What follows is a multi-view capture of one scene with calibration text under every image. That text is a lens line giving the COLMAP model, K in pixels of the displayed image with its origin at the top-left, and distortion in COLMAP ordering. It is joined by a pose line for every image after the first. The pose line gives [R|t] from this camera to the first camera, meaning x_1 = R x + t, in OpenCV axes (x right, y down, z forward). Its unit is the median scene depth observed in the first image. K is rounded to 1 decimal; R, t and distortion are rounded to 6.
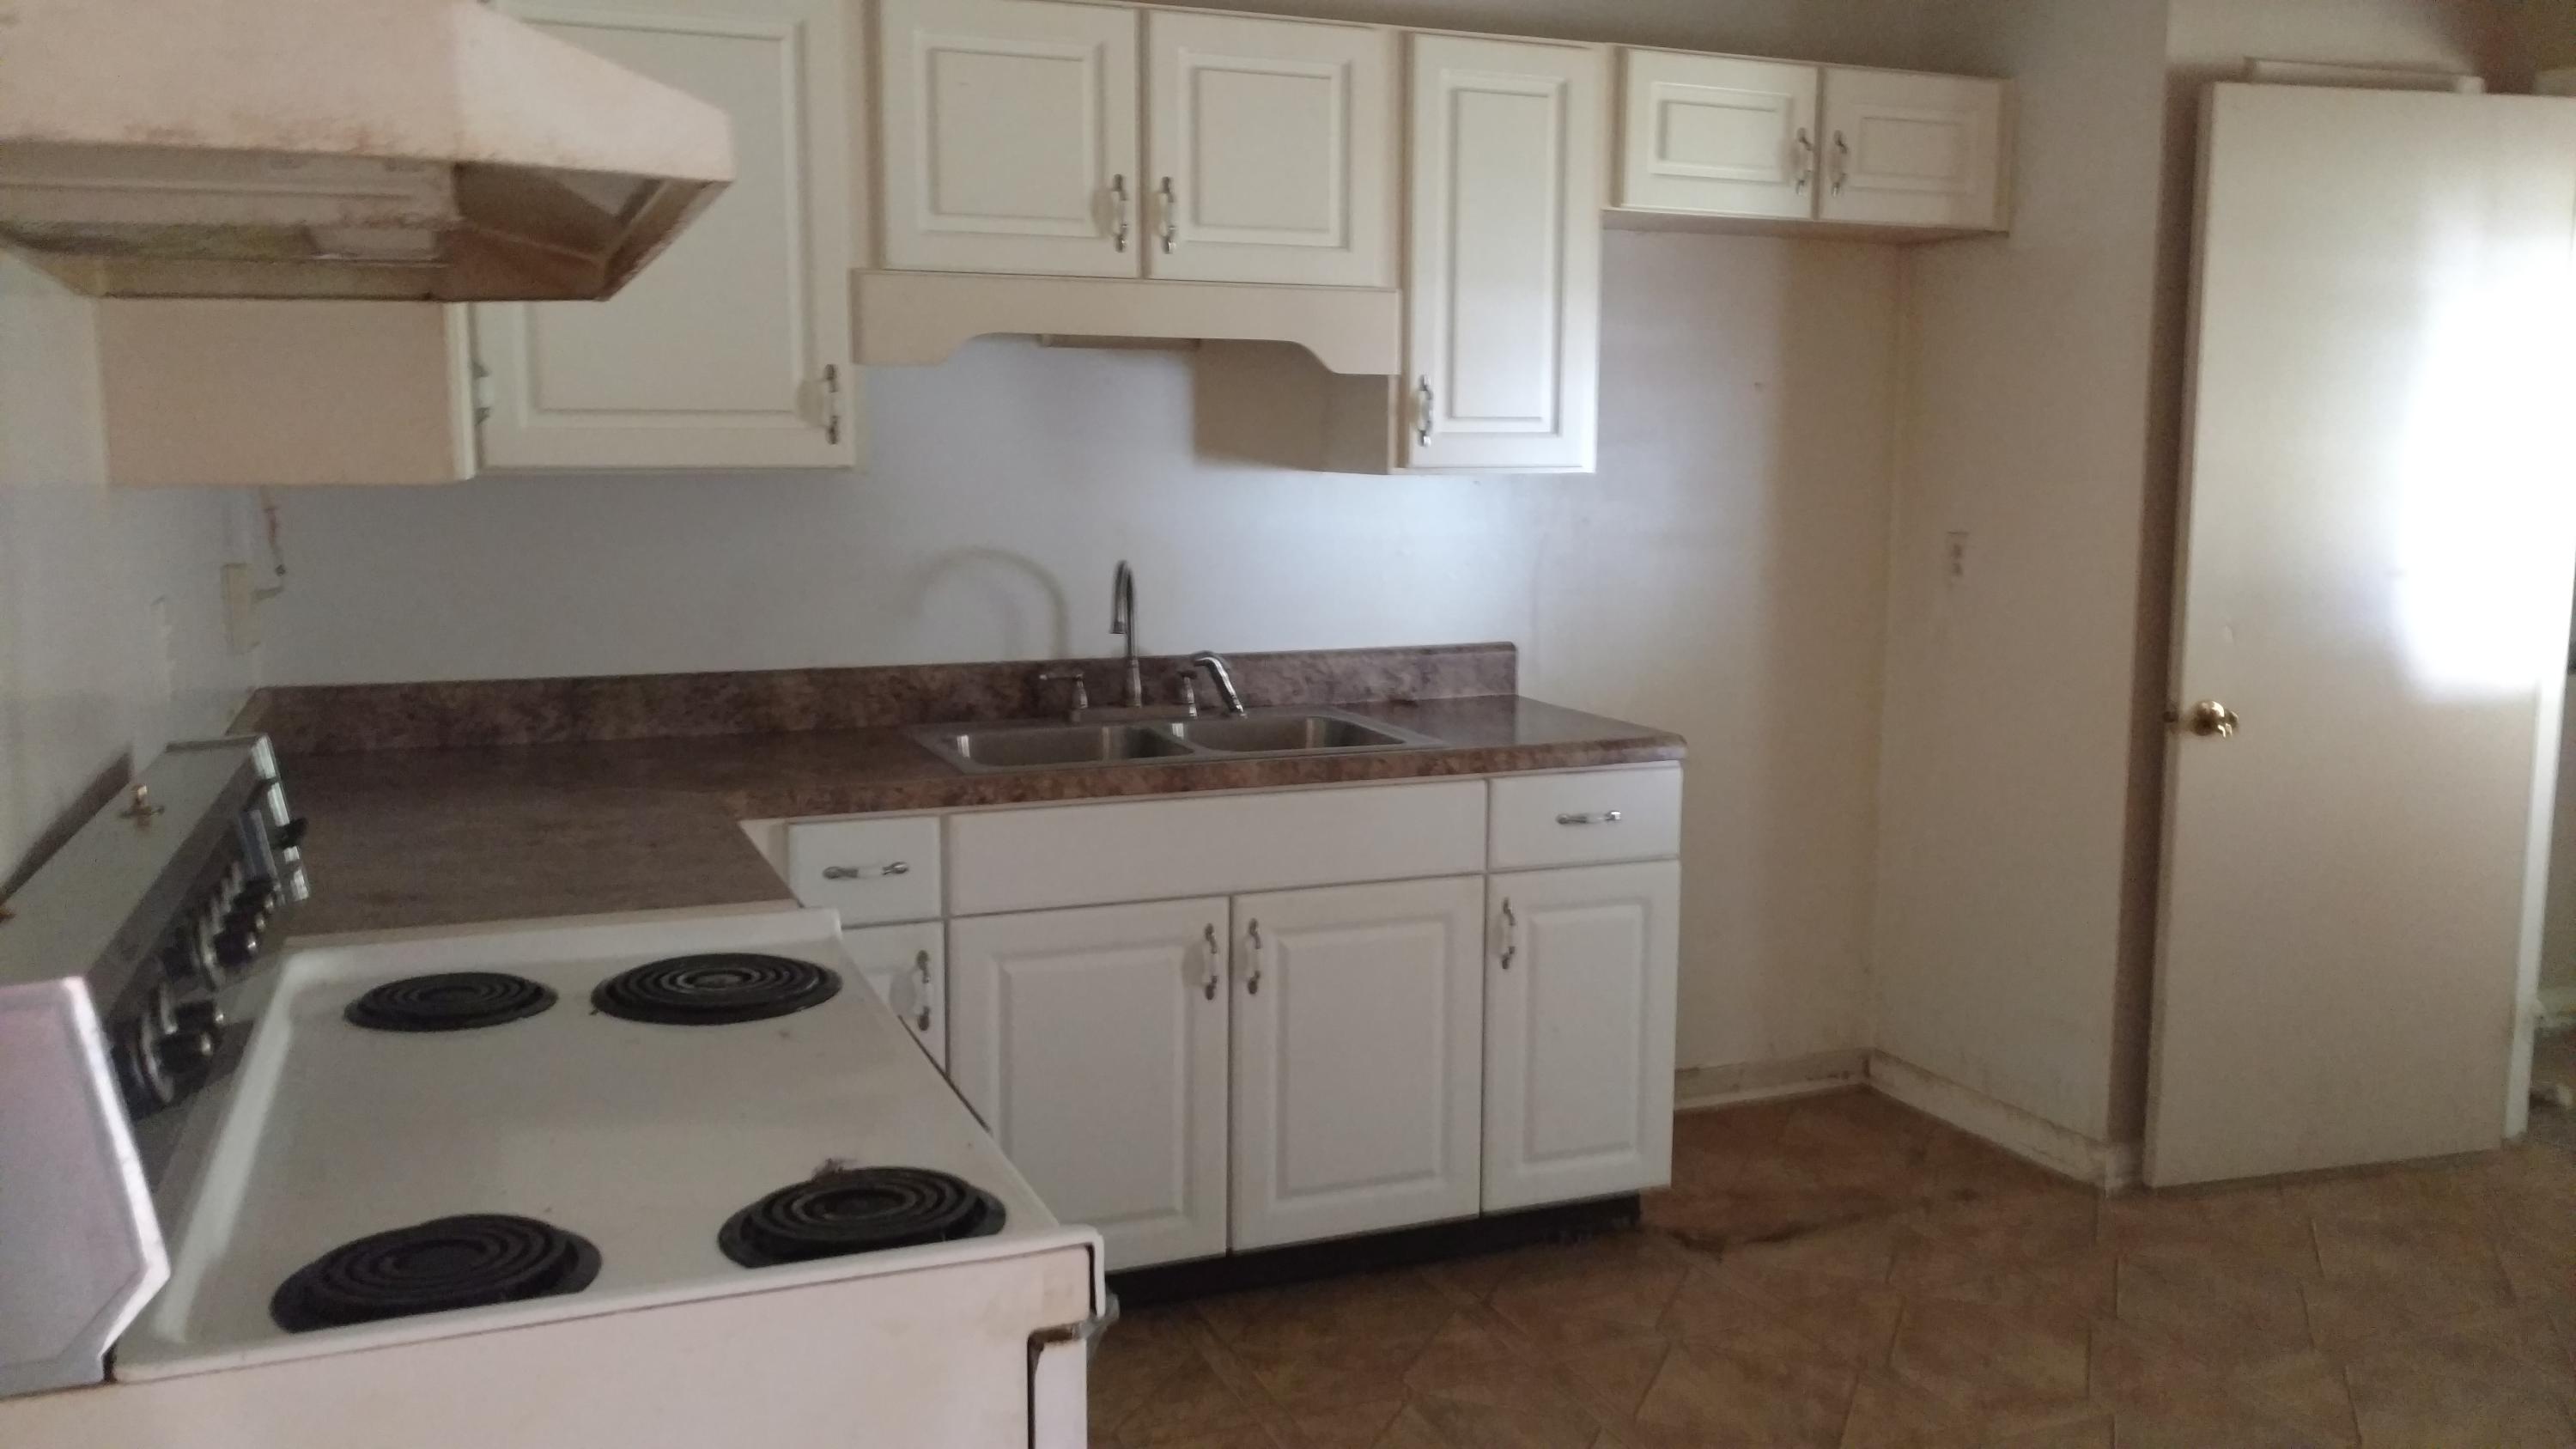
lens RADIAL K [[2033.9, 0, 1285.7], [0, 2033.9, 721.2], [0, 0, 1]] dist [0.037141, -0.020284]
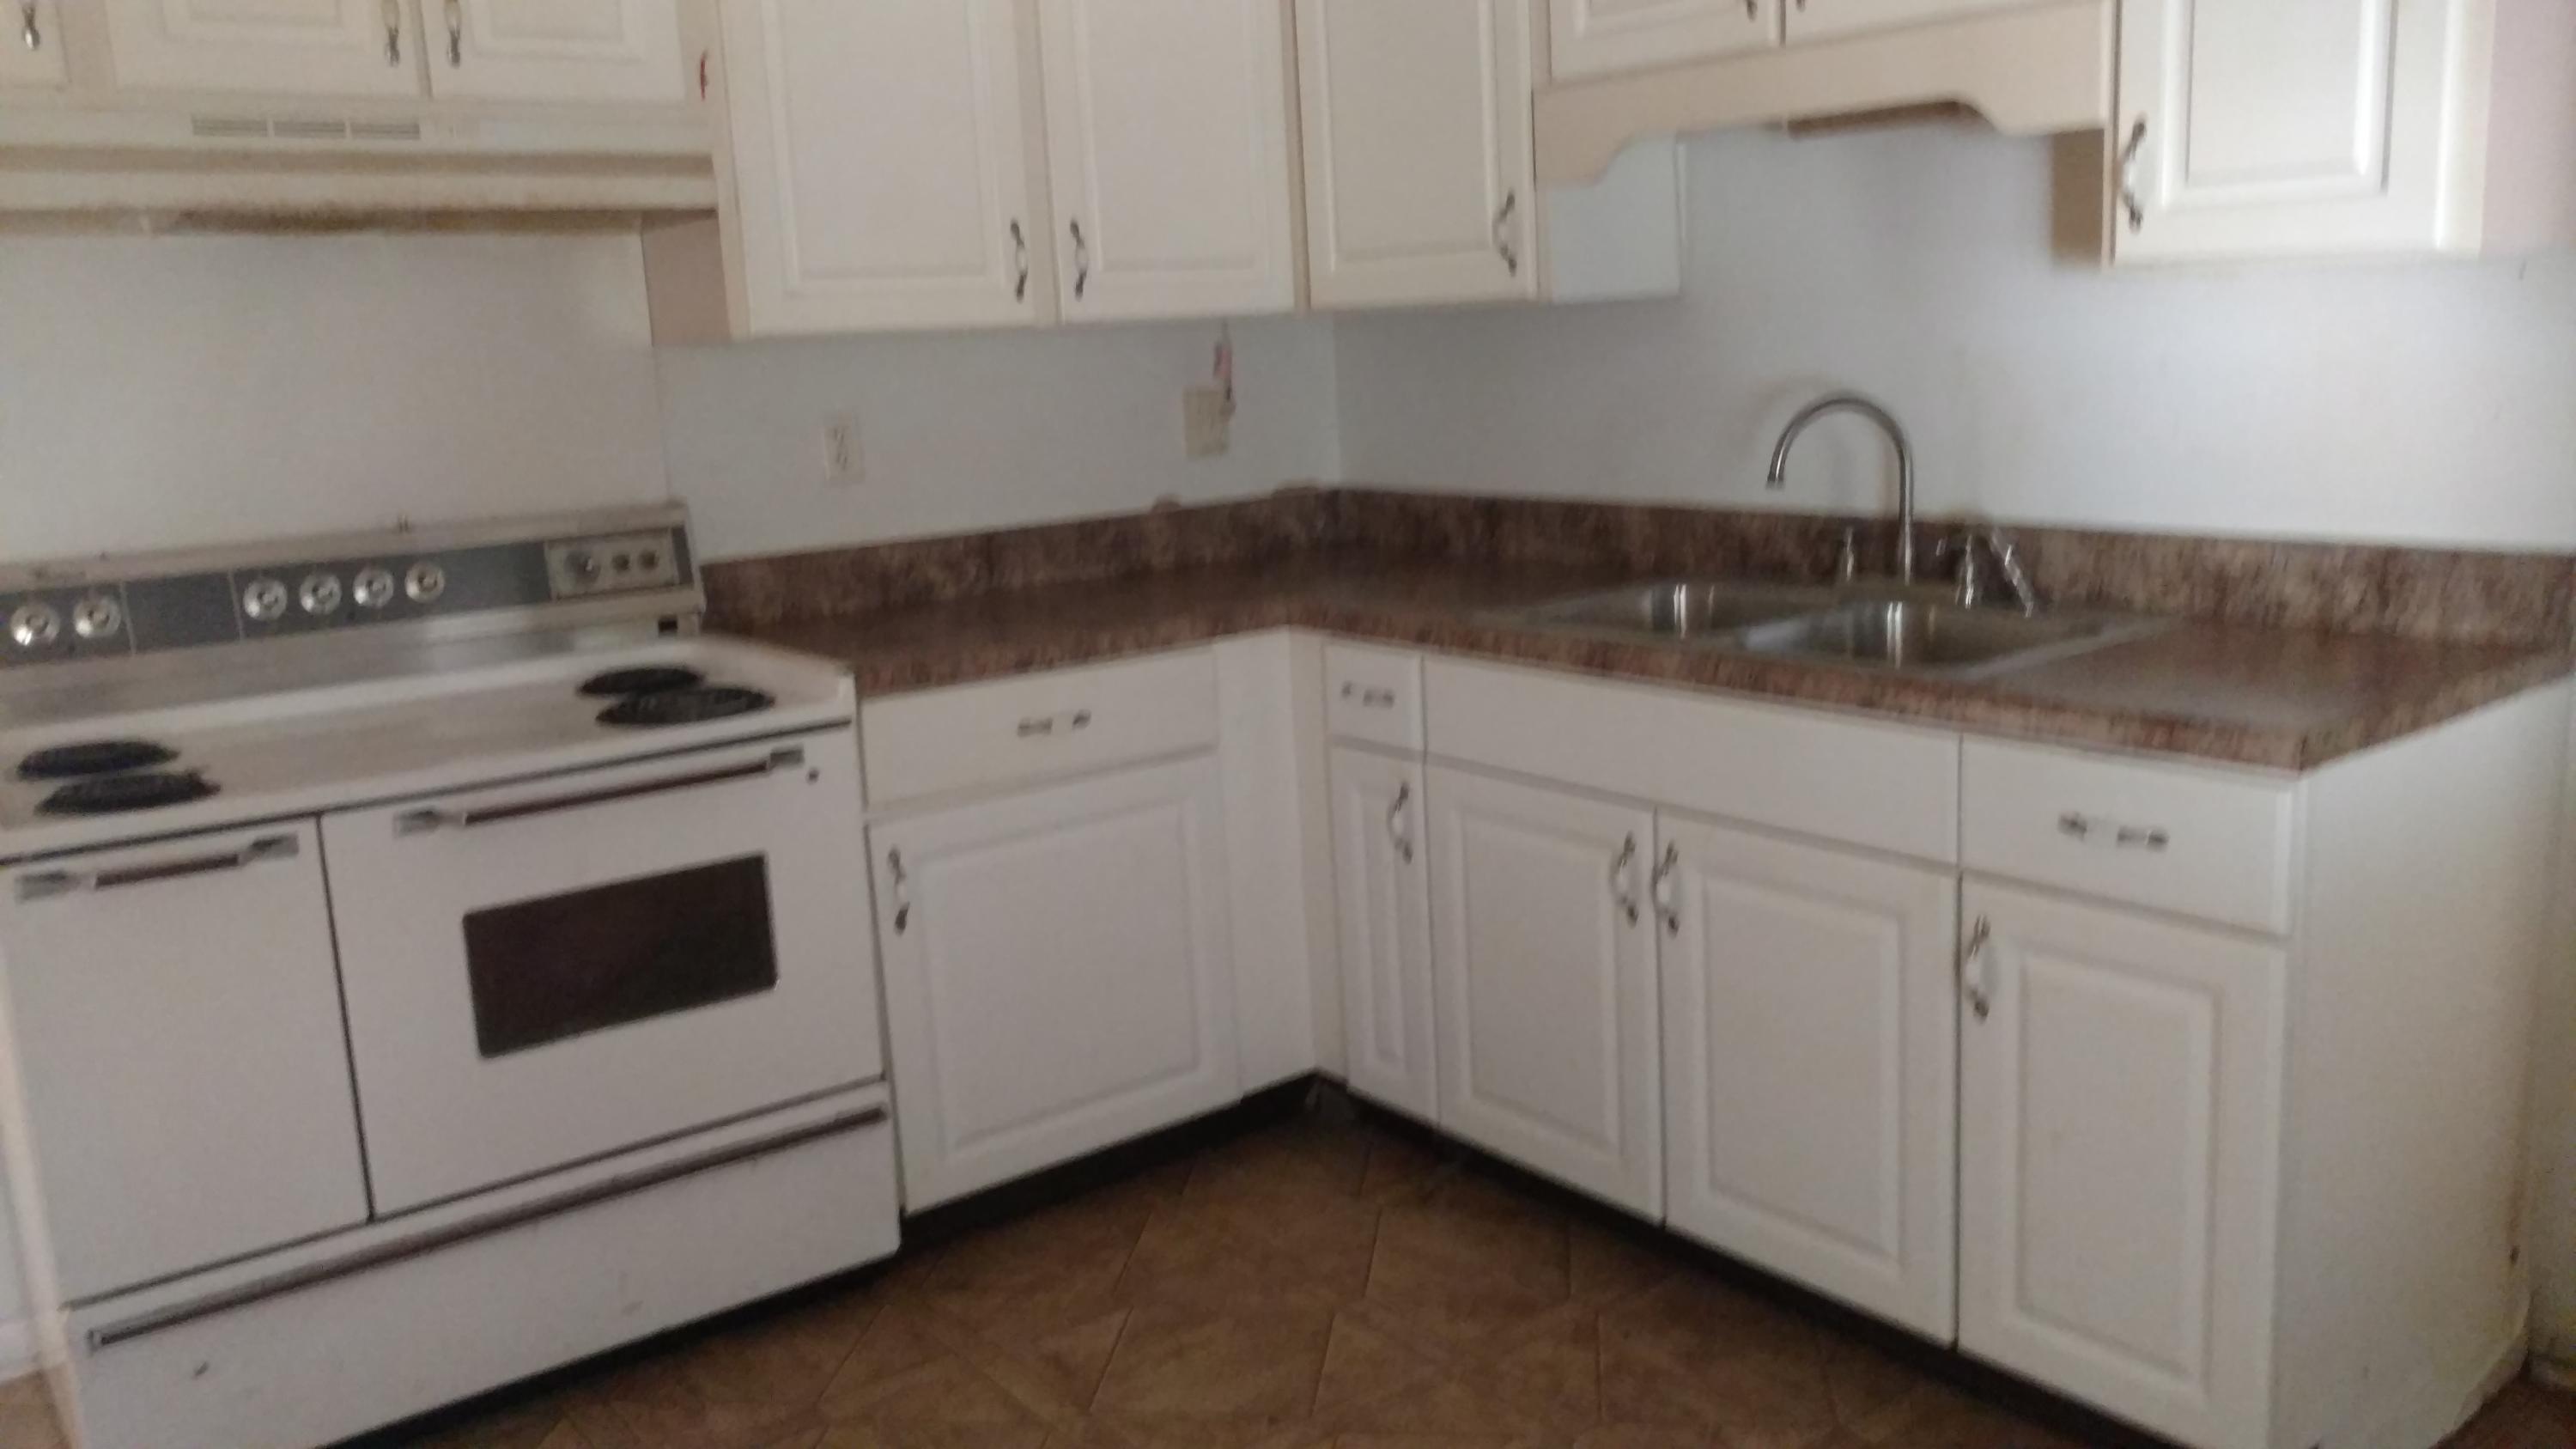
lens RADIAL K [[2033.9, 0, 1288.0], [0, 2033.9, 727.6], [0, 0, 1]] dist [0.037141, -0.020284]
pose [[0.270617, 0.176084, -0.946446, 0.670600], [-0.076334, 0.983959, 0.161237, -0.065479], [0.959656, 0.028612, 0.279718, 0.580698]]
